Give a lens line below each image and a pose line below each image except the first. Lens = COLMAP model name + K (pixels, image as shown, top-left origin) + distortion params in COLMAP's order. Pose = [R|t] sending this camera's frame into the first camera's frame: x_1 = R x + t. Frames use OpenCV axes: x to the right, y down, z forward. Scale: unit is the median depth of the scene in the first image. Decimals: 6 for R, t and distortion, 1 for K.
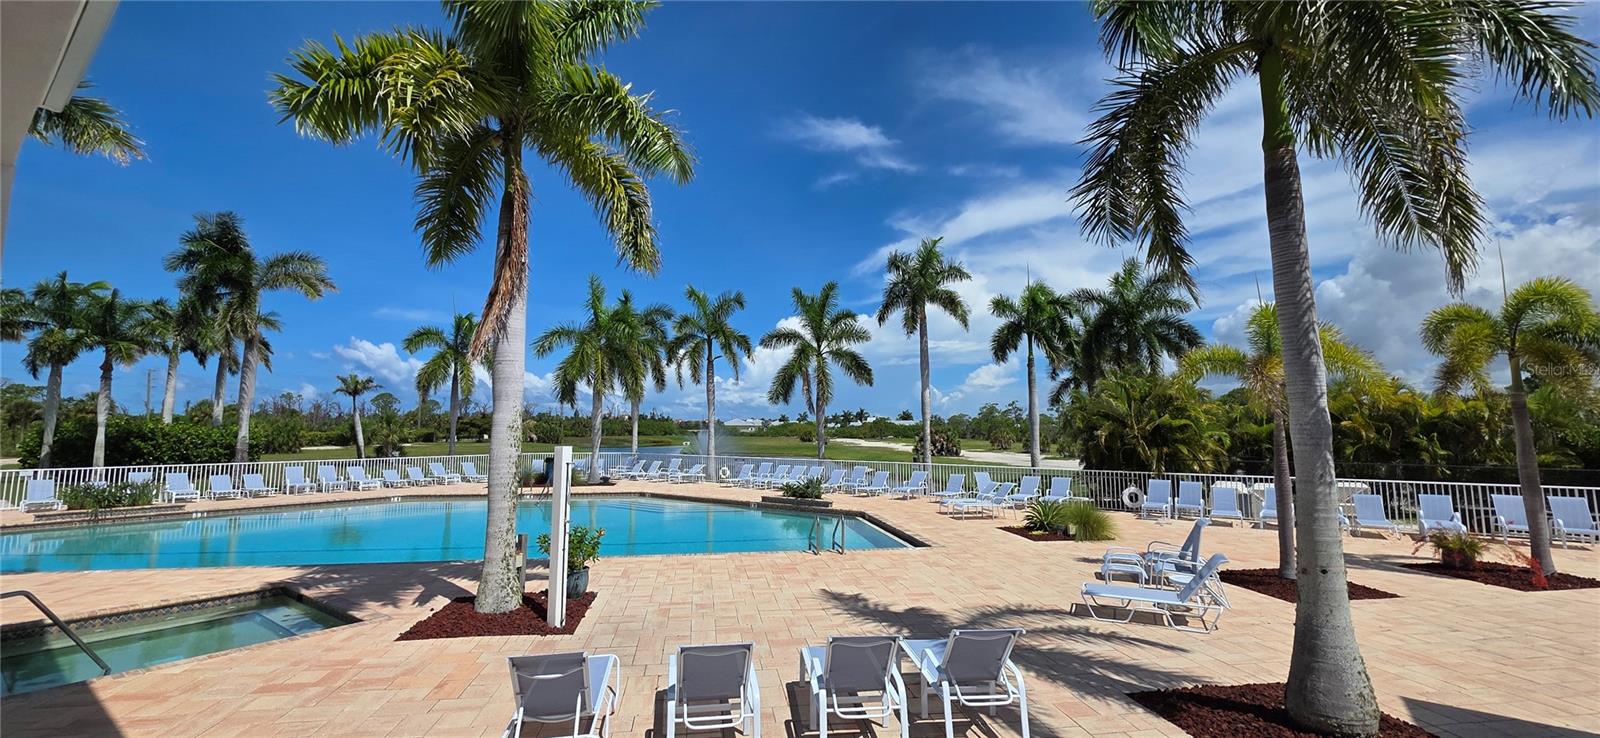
lens RADIAL K [[633.4, 0, 803.9], [0, 633.4, 364.9], [0, 0, 1]] dist [-0.002244, -0.000101]
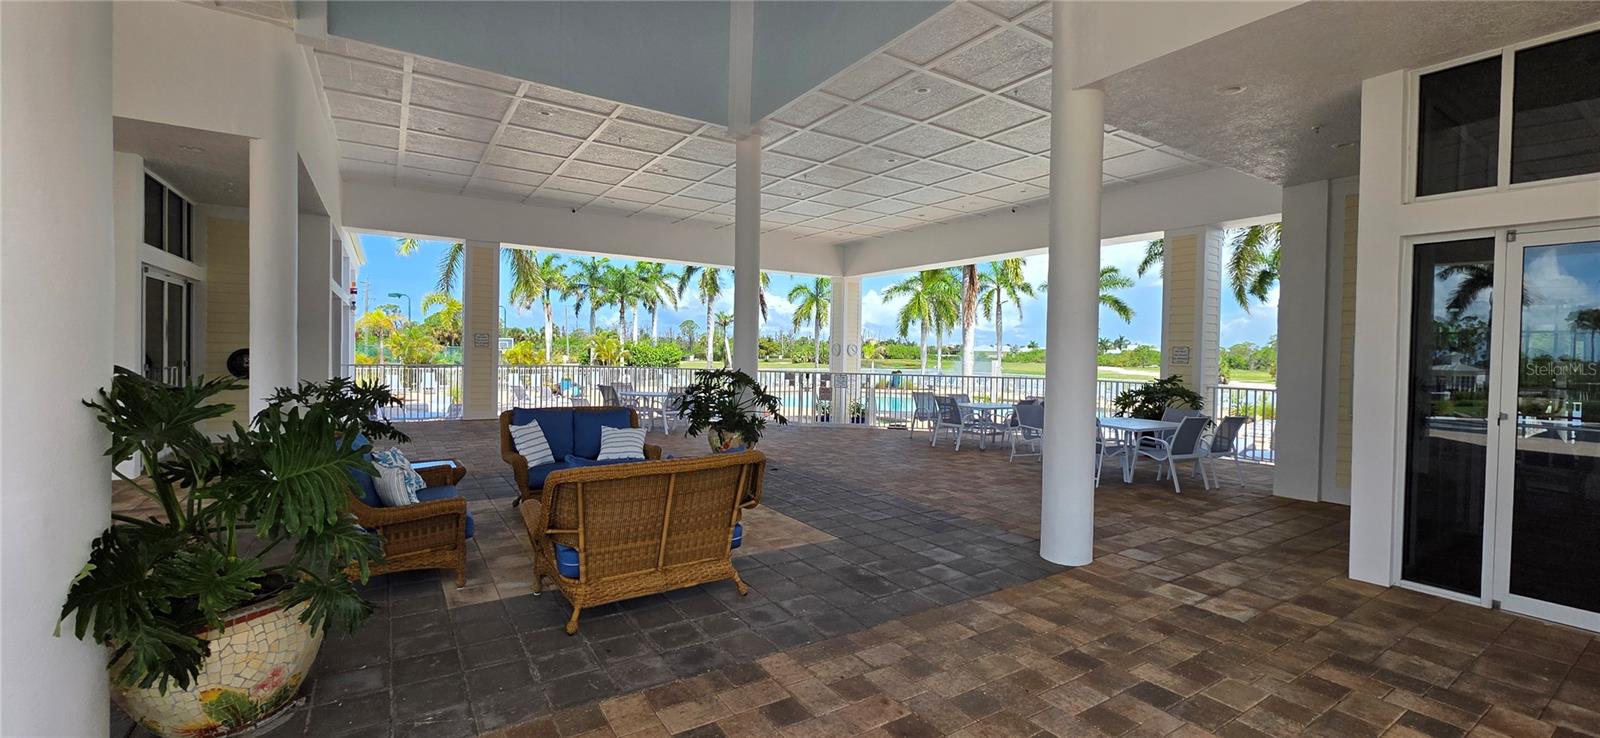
lens RADIAL K [[633.4, 0, 803.9], [0, 633.4, 364.9], [0, 0, 1]] dist [-0.002244, -0.000101]
pose [[0.931049, 0.023857, -0.364113, -0.041709], [0.019346, 0.993229, 0.114548, -0.042159], [0.364380, -0.113694, 0.924284, -0.431705]]
